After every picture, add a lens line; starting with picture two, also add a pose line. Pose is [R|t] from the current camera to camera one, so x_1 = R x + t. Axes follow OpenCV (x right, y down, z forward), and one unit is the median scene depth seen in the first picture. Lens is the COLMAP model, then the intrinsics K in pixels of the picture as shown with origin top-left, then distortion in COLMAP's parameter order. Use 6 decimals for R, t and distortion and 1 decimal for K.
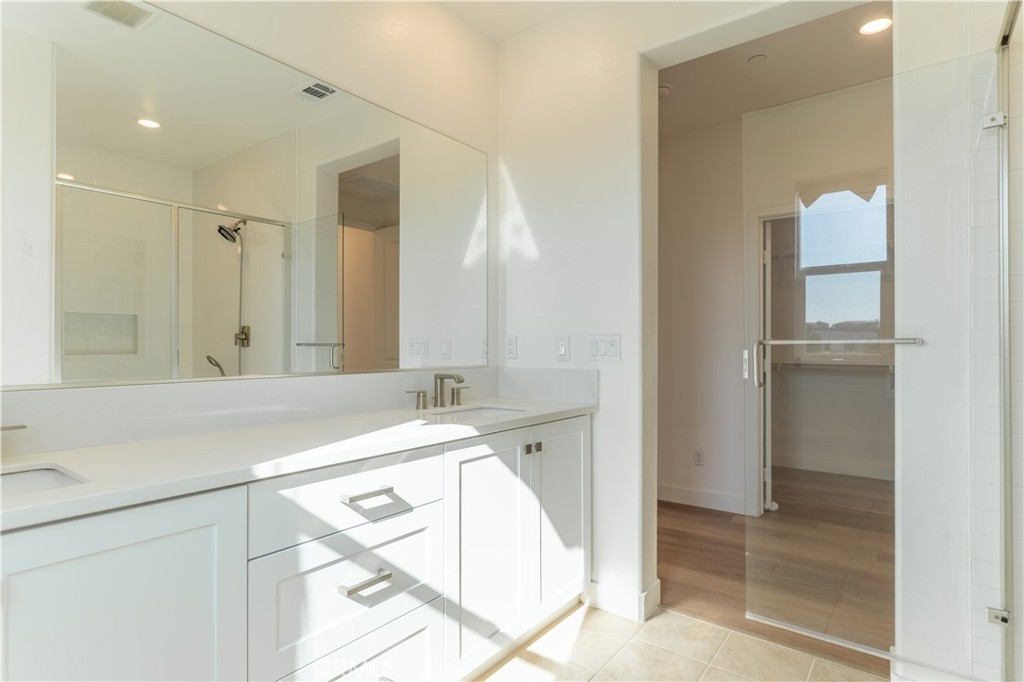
lens RADIAL K [[523.6, 0, 509.9], [0, 523.6, 343.2], [0, 0, 1]] dist [-0.003755, 0.001857]
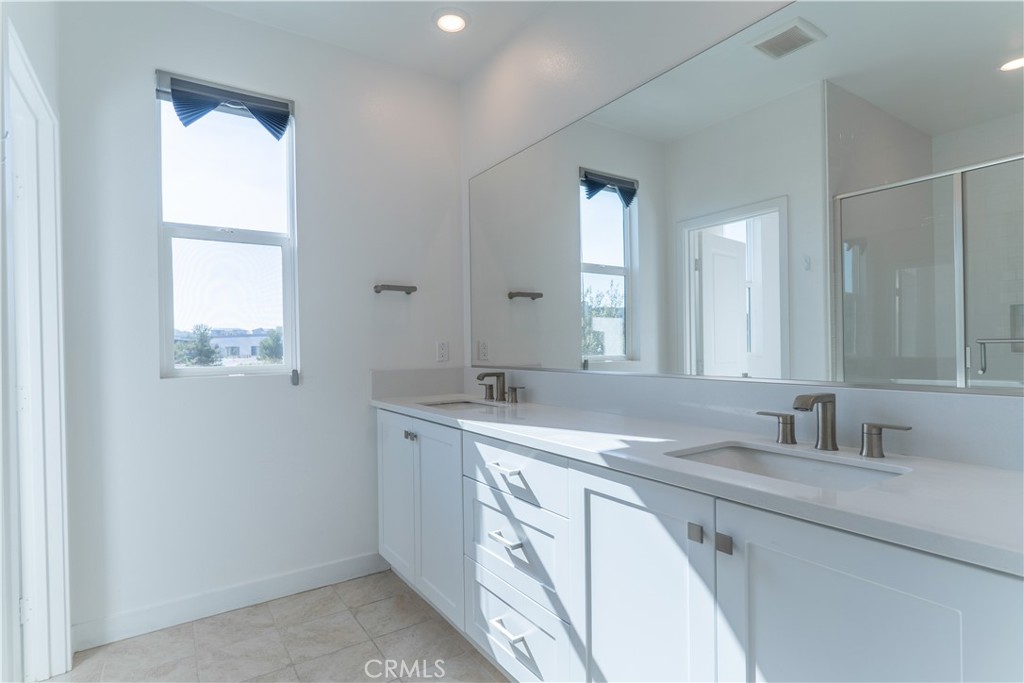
lens RADIAL K [[523.6, 0, 496.5], [0, 523.6, 341.6], [0, 0, 1]] dist [-0.003755, 0.001857]
pose [[-0.307659, 0.009081, -0.951454, 0.824979], [0.018726, 0.999819, 0.003487, -0.014485], [0.951313, -0.016744, -0.307773, 1.254682]]
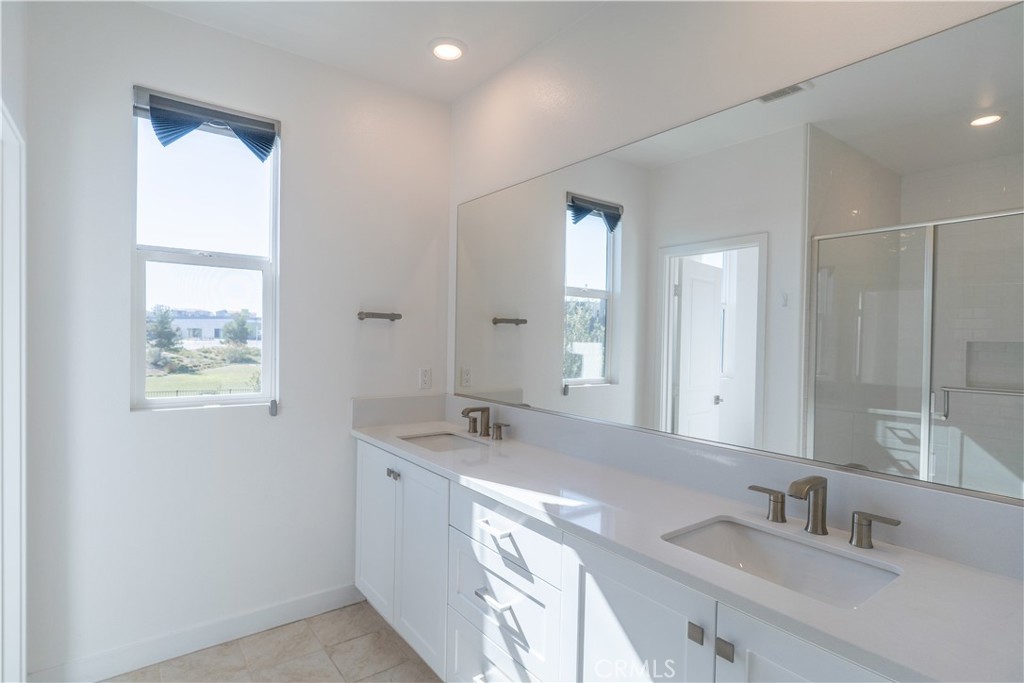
lens RADIAL K [[523.6, 0, 501.8], [0, 523.6, 348.2], [0, 0, 1]] dist [-0.003755, 0.001857]
pose [[-0.250185, 0.011403, -0.968131, 0.821336], [-0.014233, 0.999779, 0.015454, -0.147410], [0.968094, 0.017646, -0.249967, 1.203084]]
